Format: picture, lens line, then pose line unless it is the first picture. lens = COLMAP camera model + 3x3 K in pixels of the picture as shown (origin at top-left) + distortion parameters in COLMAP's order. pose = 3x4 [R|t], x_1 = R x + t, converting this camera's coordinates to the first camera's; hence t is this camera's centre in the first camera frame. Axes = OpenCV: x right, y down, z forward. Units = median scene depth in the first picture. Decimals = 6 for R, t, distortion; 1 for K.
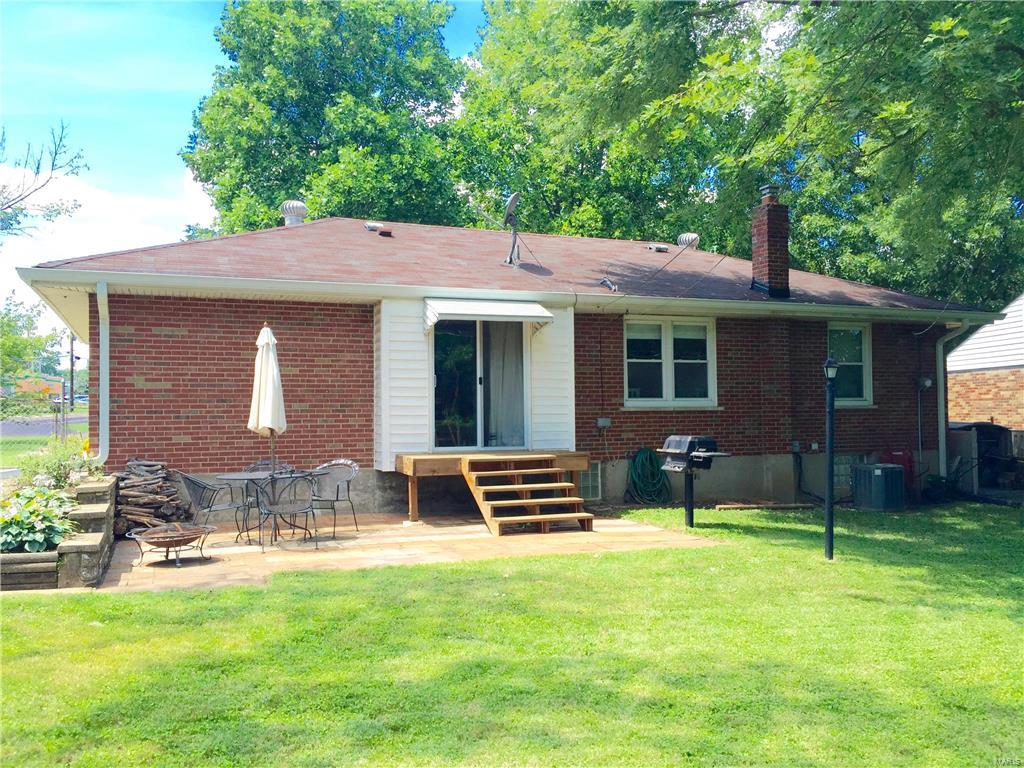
lens RADIAL K [[879.0, 0, 518.9], [0, 879.0, 389.8], [0, 0, 1]] dist [0.067510, -0.012813]
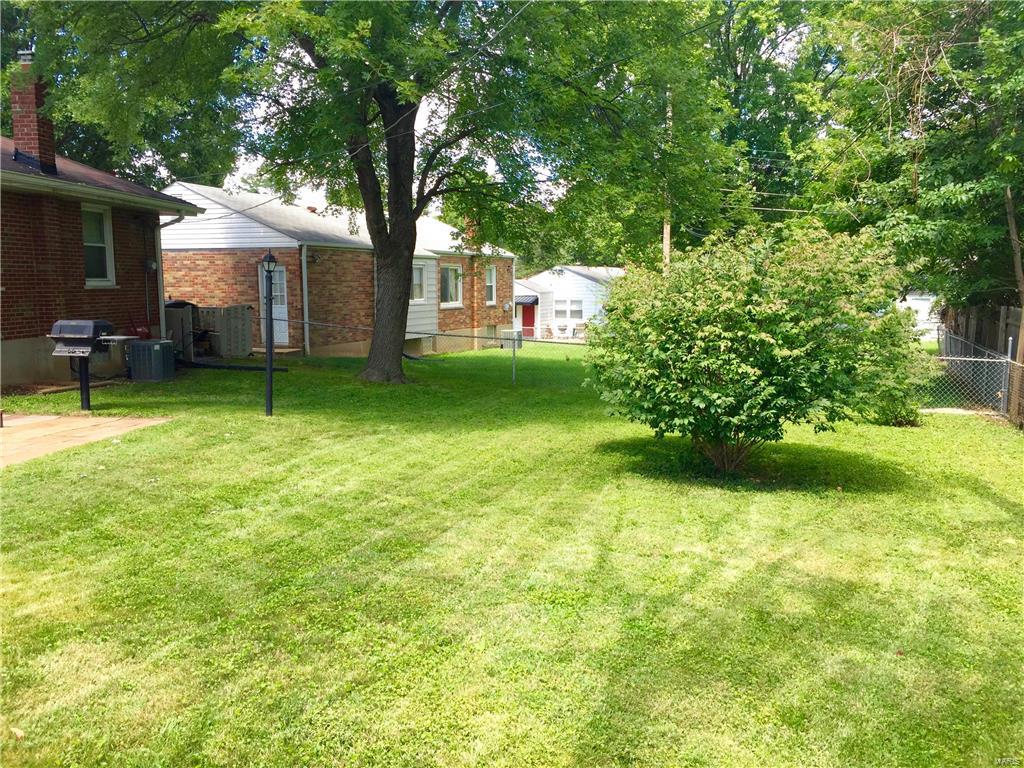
lens RADIAL K [[873.3, 0, 508.9], [0, 873.3, 390.0], [0, 0, 1]] dist [0.086175, -0.125453]
pose [[0.480574, -0.096323, 0.871648, -0.409513], [-0.031265, 0.991436, 0.126798, -0.009995], [-0.876397, -0.088188, 0.473447, 0.091253]]
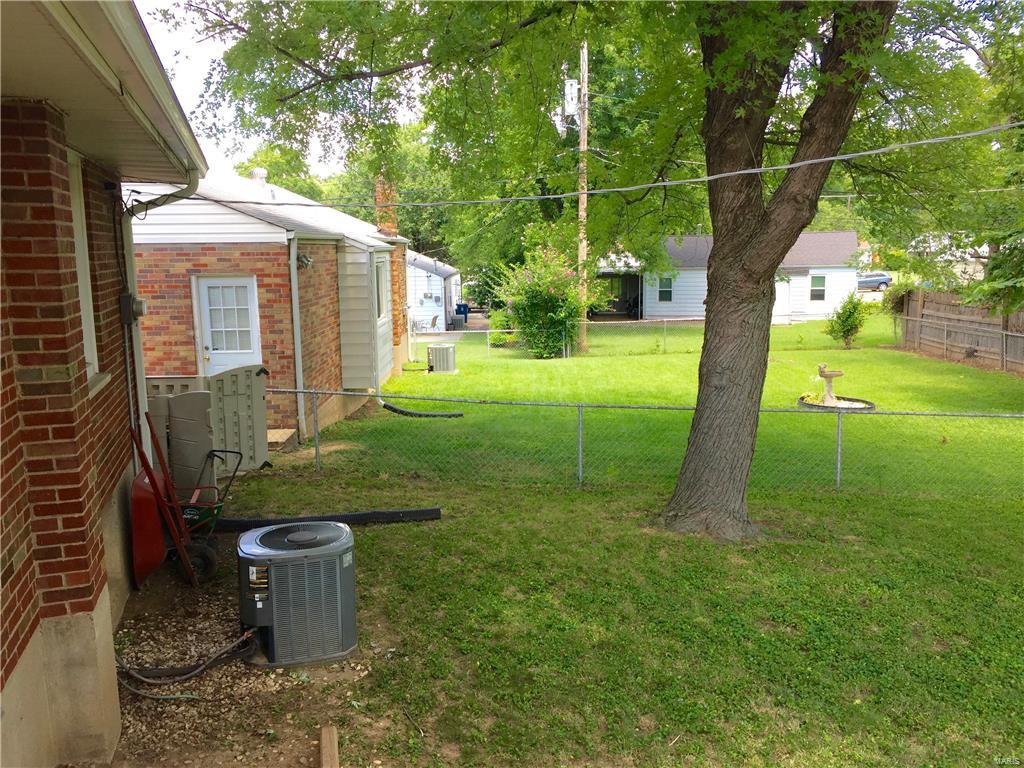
lens RADIAL K [[873.3, 0, 508.9], [0, 873.3, 390.0], [0, 0, 1]] dist [0.086175, -0.125453]
pose [[0.104088, -0.148737, 0.983383, 0.041352], [-0.014330, 0.988427, 0.151016, -0.048371], [-0.994465, -0.029811, 0.100752, 1.018872]]
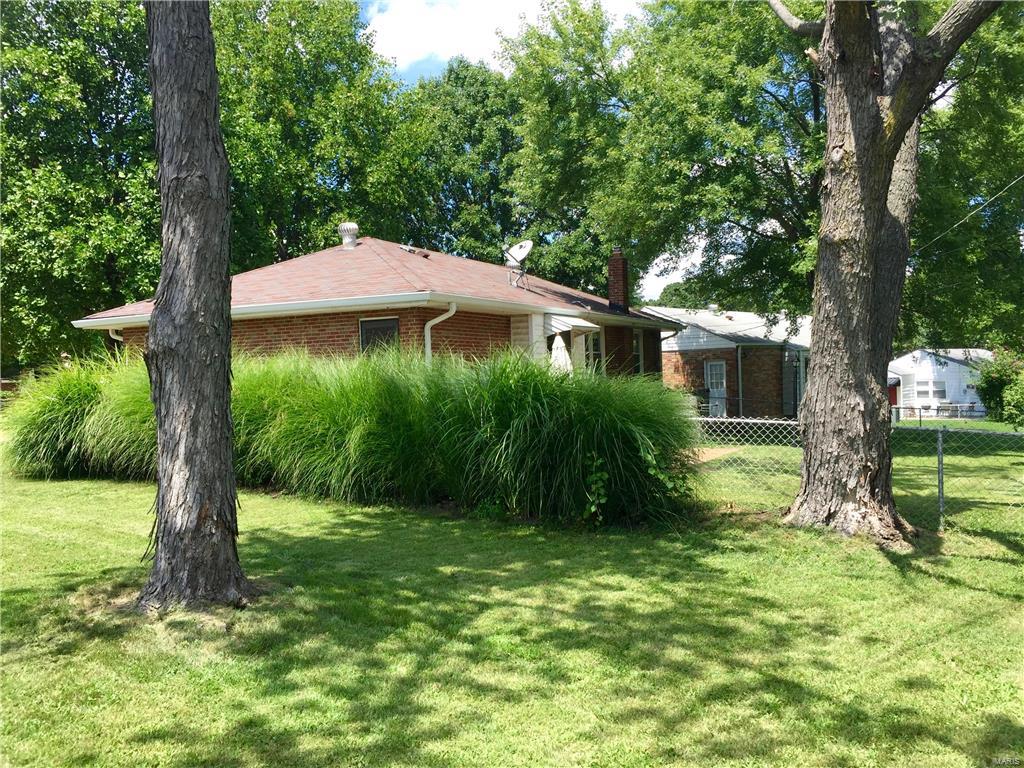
lens RADIAL K [[873.3, 0, 508.9], [0, 873.3, 390.0], [0, 0, 1]] dist [0.086175, -0.125453]
pose [[0.754372, -0.021569, 0.656093, -1.176903], [-0.001333, 0.999408, 0.034388, -0.022096], [-0.656446, -0.026816, 0.753896, -0.129440]]
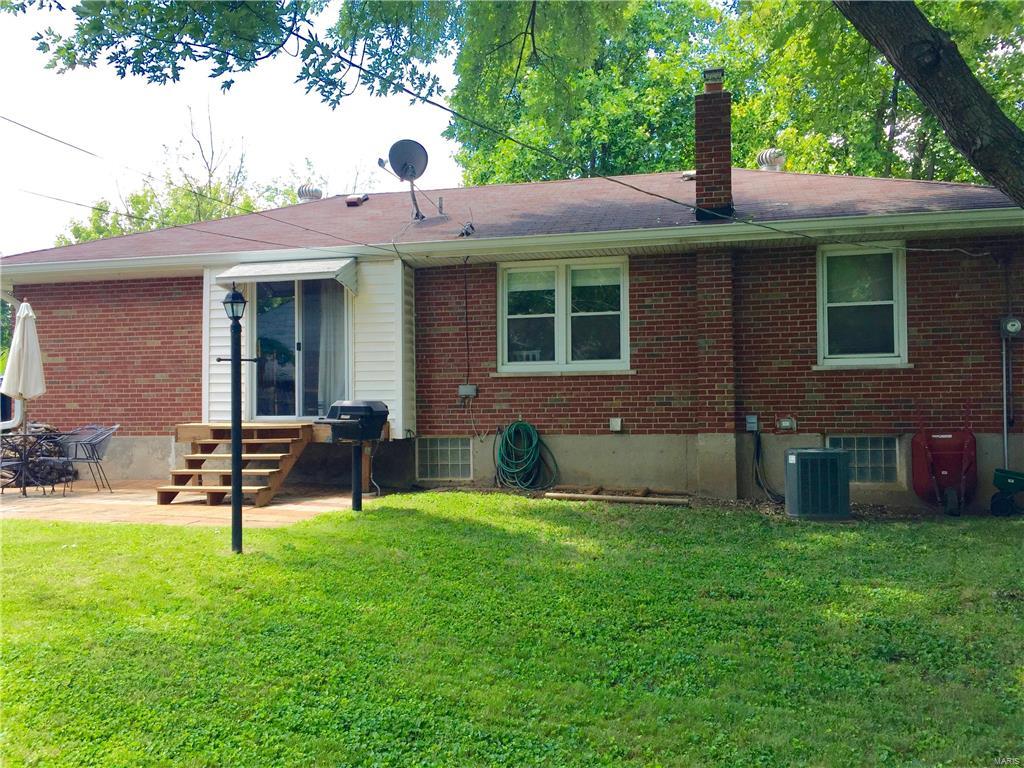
lens RADIAL K [[873.3, 0, 508.9], [0, 873.3, 390.0], [0, 0, 1]] dist [0.086175, -0.125453]
pose [[0.812485, -0.011236, -0.582874, 0.706336], [0.018302, 0.999813, 0.006238, 0.035980], [0.582695, -0.015736, 0.812538, 0.374660]]
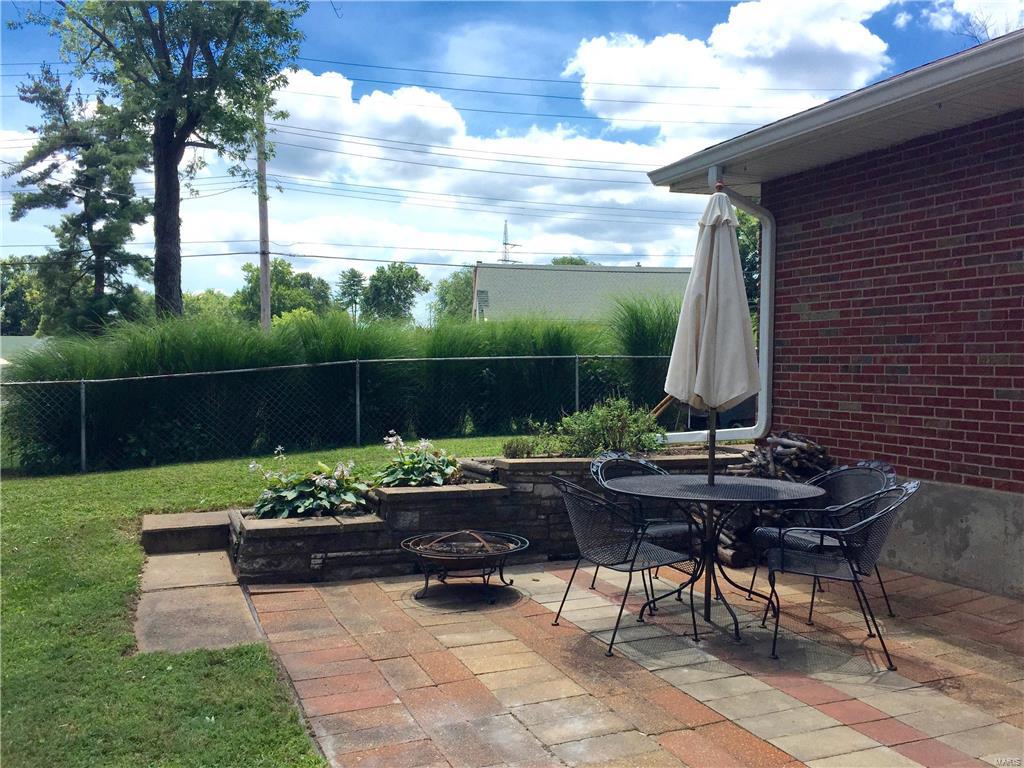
lens RADIAL K [[885.8, 0, 512.0], [0, 885.8, 384.0], [0, 0, 1]] dist [0.089834, -0.142243]
pose [[0.024319, 0.031110, -0.999220, 0.179656], [0.019617, 0.999308, 0.031590, 0.017078], [0.999512, -0.020370, 0.023692, 0.724513]]
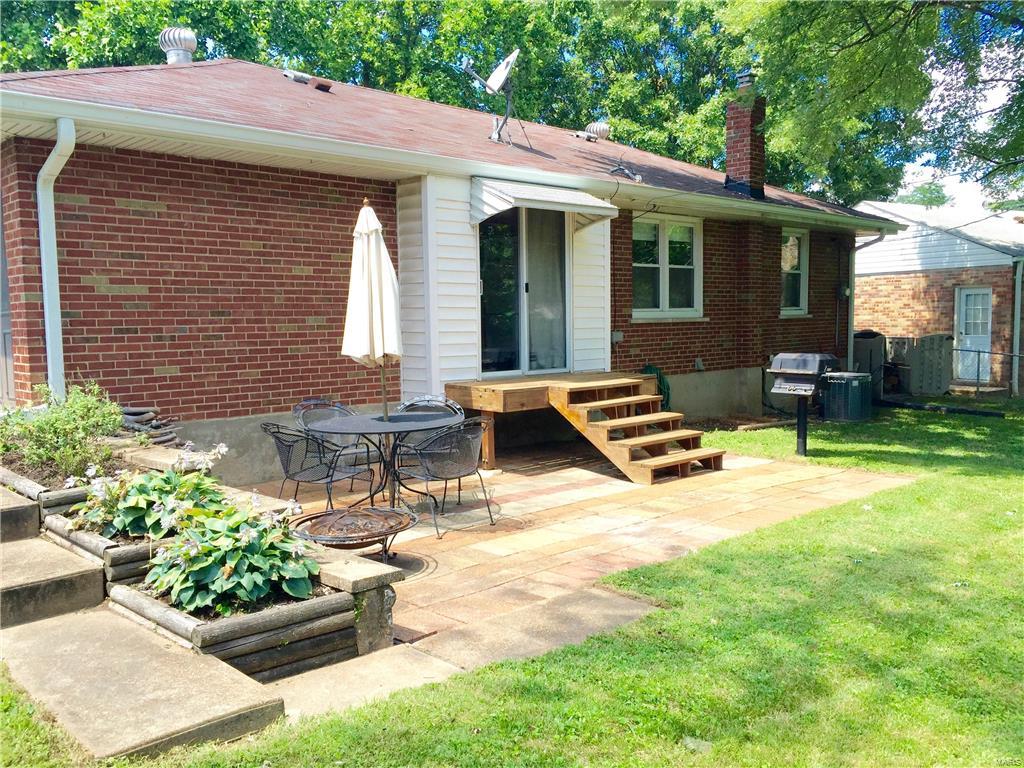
lens RADIAL K [[873.3, 0, 508.9], [0, 873.3, 390.0], [0, 0, 1]] dist [0.086175, -0.125453]
pose [[0.926865, -0.034038, 0.373848, -0.367465], [-0.007184, 0.994090, 0.108320, -0.003770], [-0.375326, -0.103084, 0.921143, 0.273966]]
